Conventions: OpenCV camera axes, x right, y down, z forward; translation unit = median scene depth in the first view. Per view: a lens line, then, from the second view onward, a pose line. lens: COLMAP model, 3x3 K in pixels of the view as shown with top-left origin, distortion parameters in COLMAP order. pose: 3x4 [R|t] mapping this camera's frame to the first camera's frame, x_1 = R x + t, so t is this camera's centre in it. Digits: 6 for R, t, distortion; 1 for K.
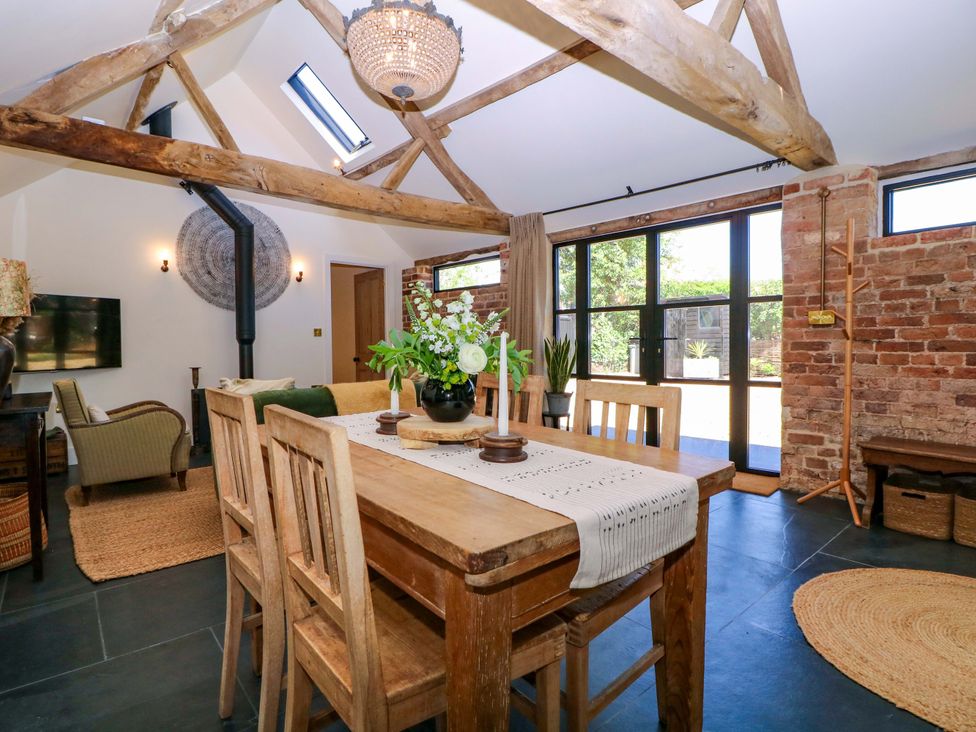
lens RADIAL K [[505.2, 0, 483.3], [0, 505.2, 358.4], [0, 0, 1]] dist [0.002866, -0.014971]
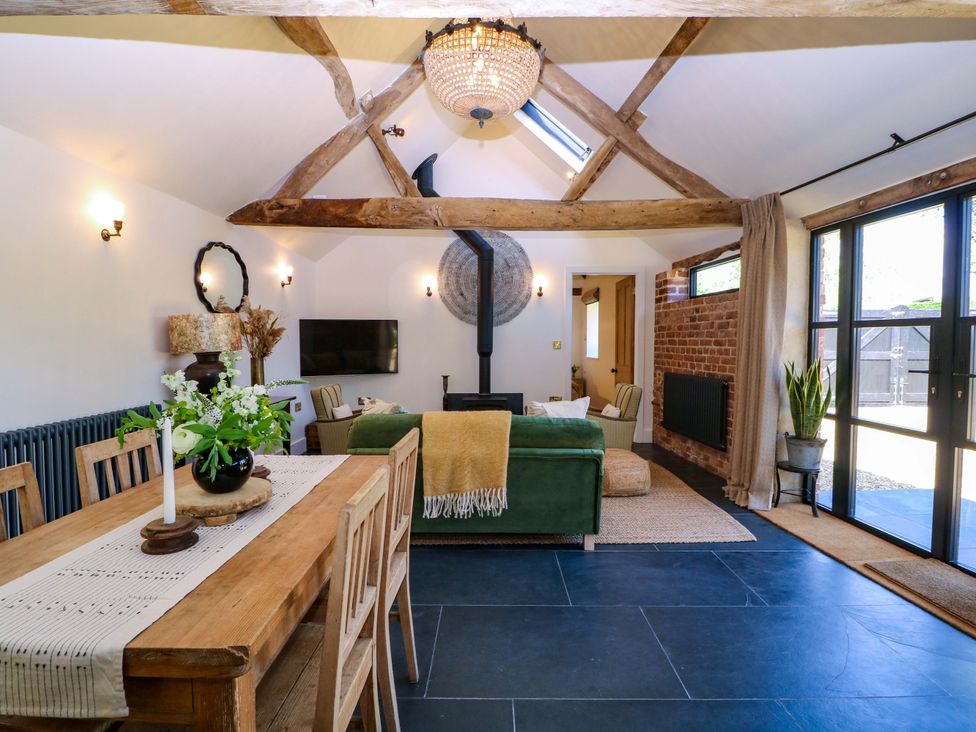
lens RADIAL K [[505.2, 0, 483.3], [0, 505.2, 358.4], [0, 0, 1]] dist [0.002866, -0.014971]
pose [[0.757589, 0.032812, -0.651906, 0.270707], [-0.026623, 0.999458, 0.019367, -0.048127], [0.652188, 0.002683, 0.758052, 0.158091]]
